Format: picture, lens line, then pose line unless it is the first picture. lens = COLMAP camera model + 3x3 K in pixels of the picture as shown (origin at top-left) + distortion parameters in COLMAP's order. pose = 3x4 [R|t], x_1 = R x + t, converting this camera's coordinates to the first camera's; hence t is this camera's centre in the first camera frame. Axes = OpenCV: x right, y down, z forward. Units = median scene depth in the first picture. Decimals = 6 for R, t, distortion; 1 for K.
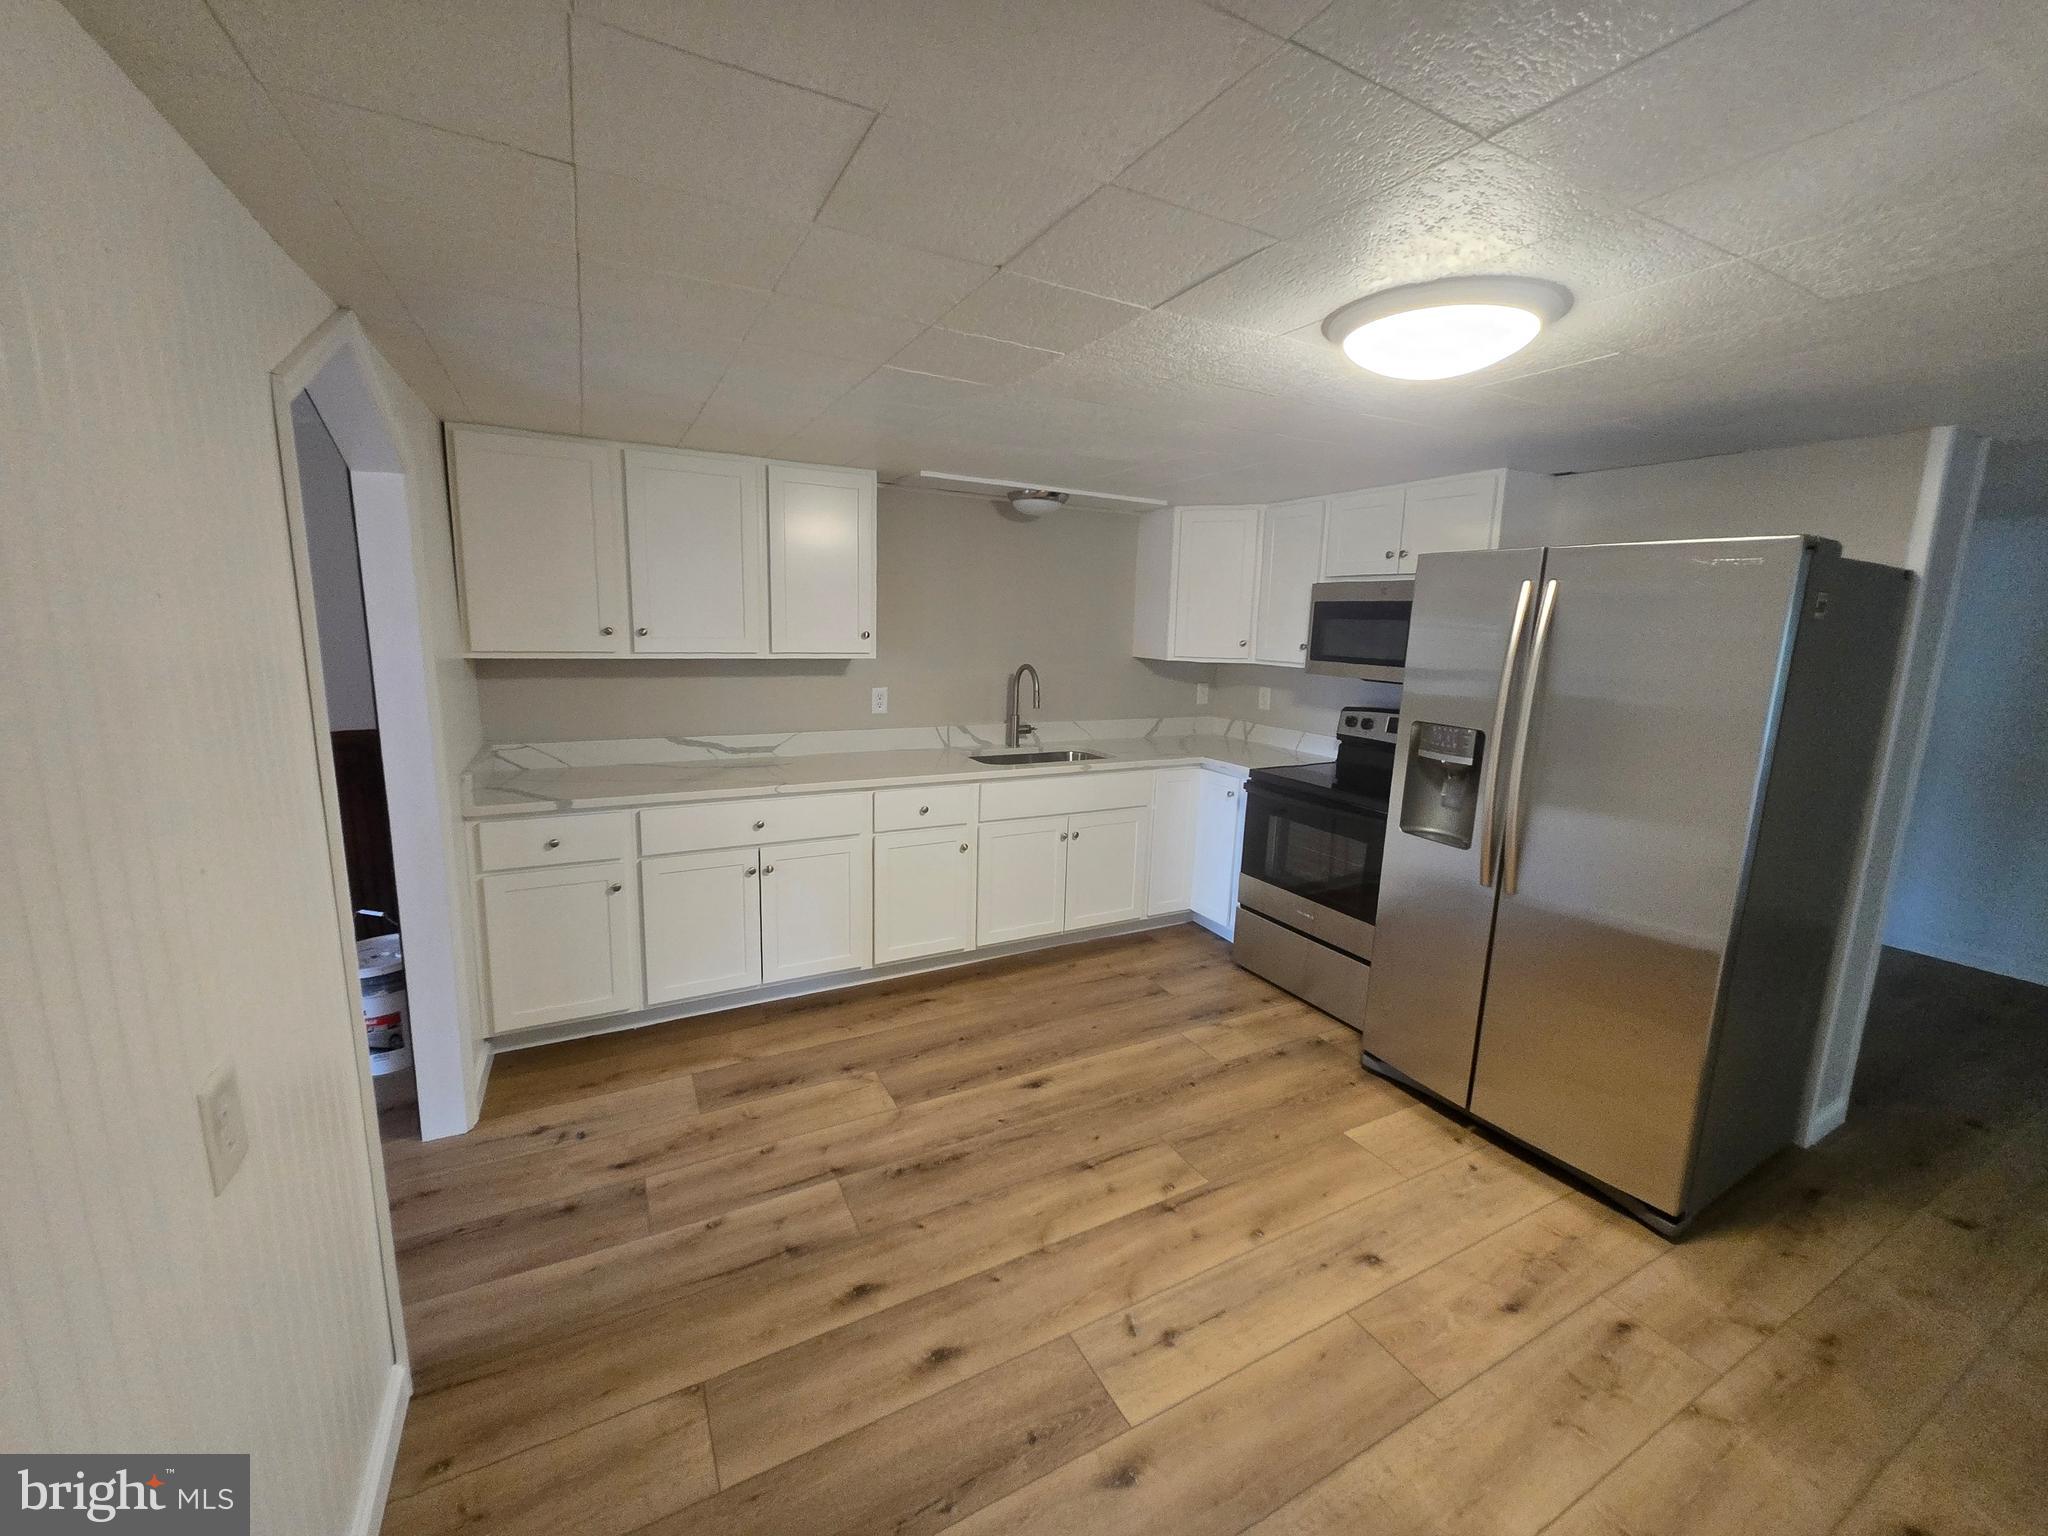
lens RADIAL K [[799.2, 0, 1006.7], [0, 799.2, 753.5], [0, 0, 1]] dist [0.000925, 0.000003]
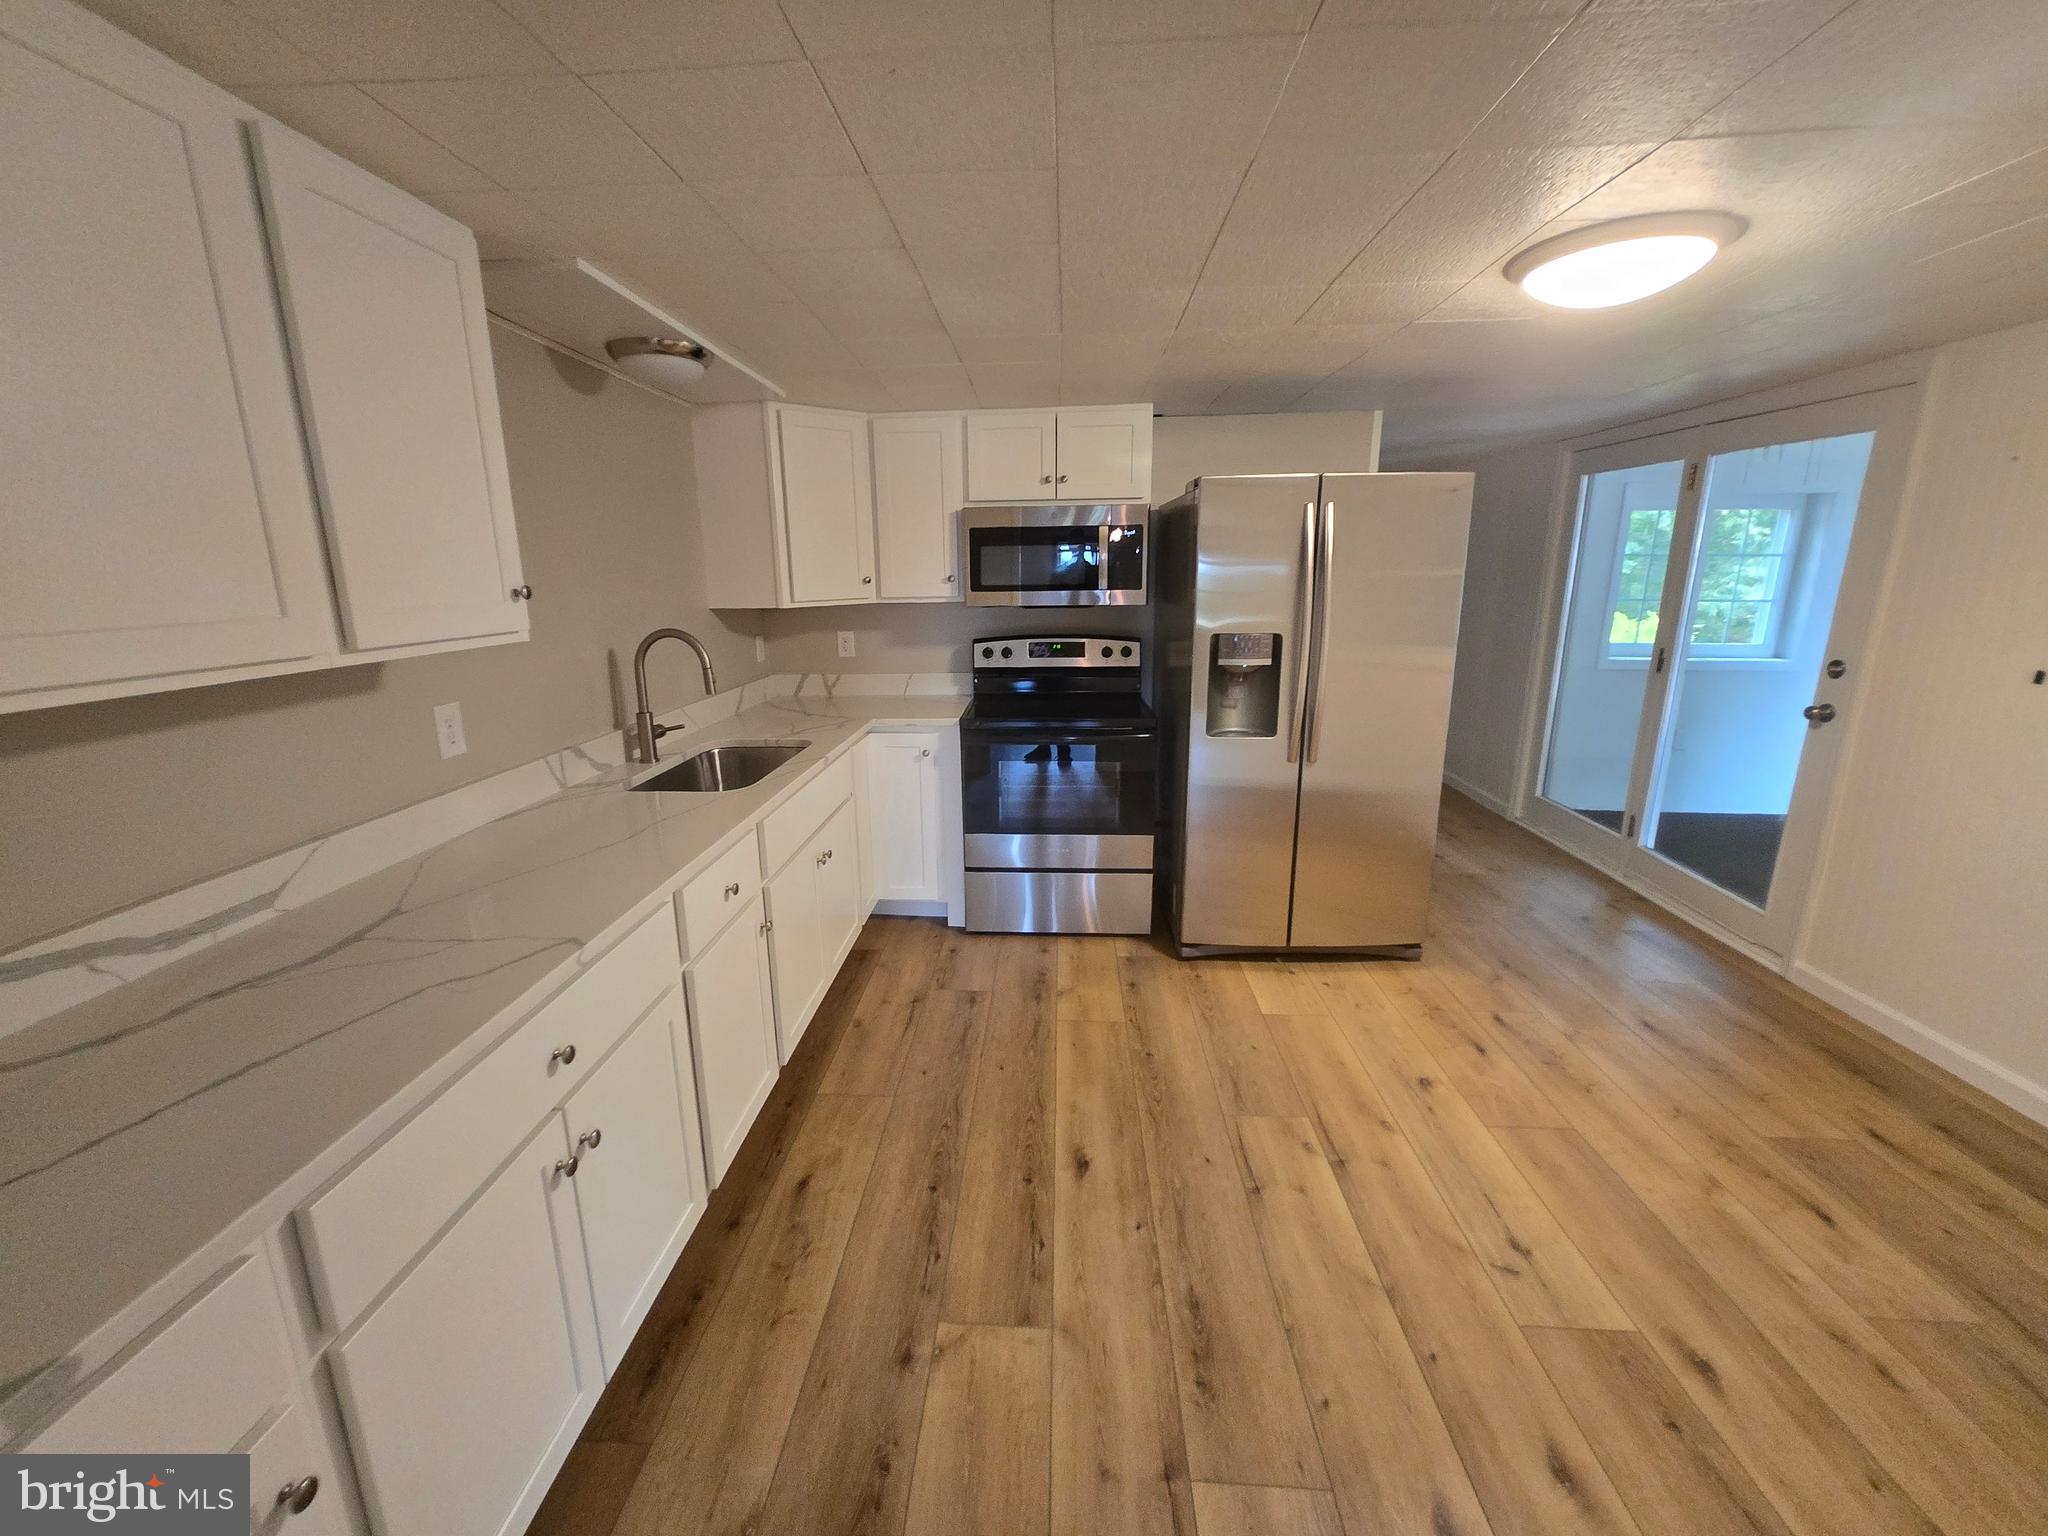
lens RADIAL K [[805.6, 0, 998.6], [0, 805.6, 749.6], [0, 0, 1]] dist [-0.000236, -0.000263]
pose [[0.523458, -0.222362, 0.822525, -0.509444], [0.174003, 0.972900, 0.152278, -0.092717], [-0.834095, 0.063410, 0.547964, 0.577255]]
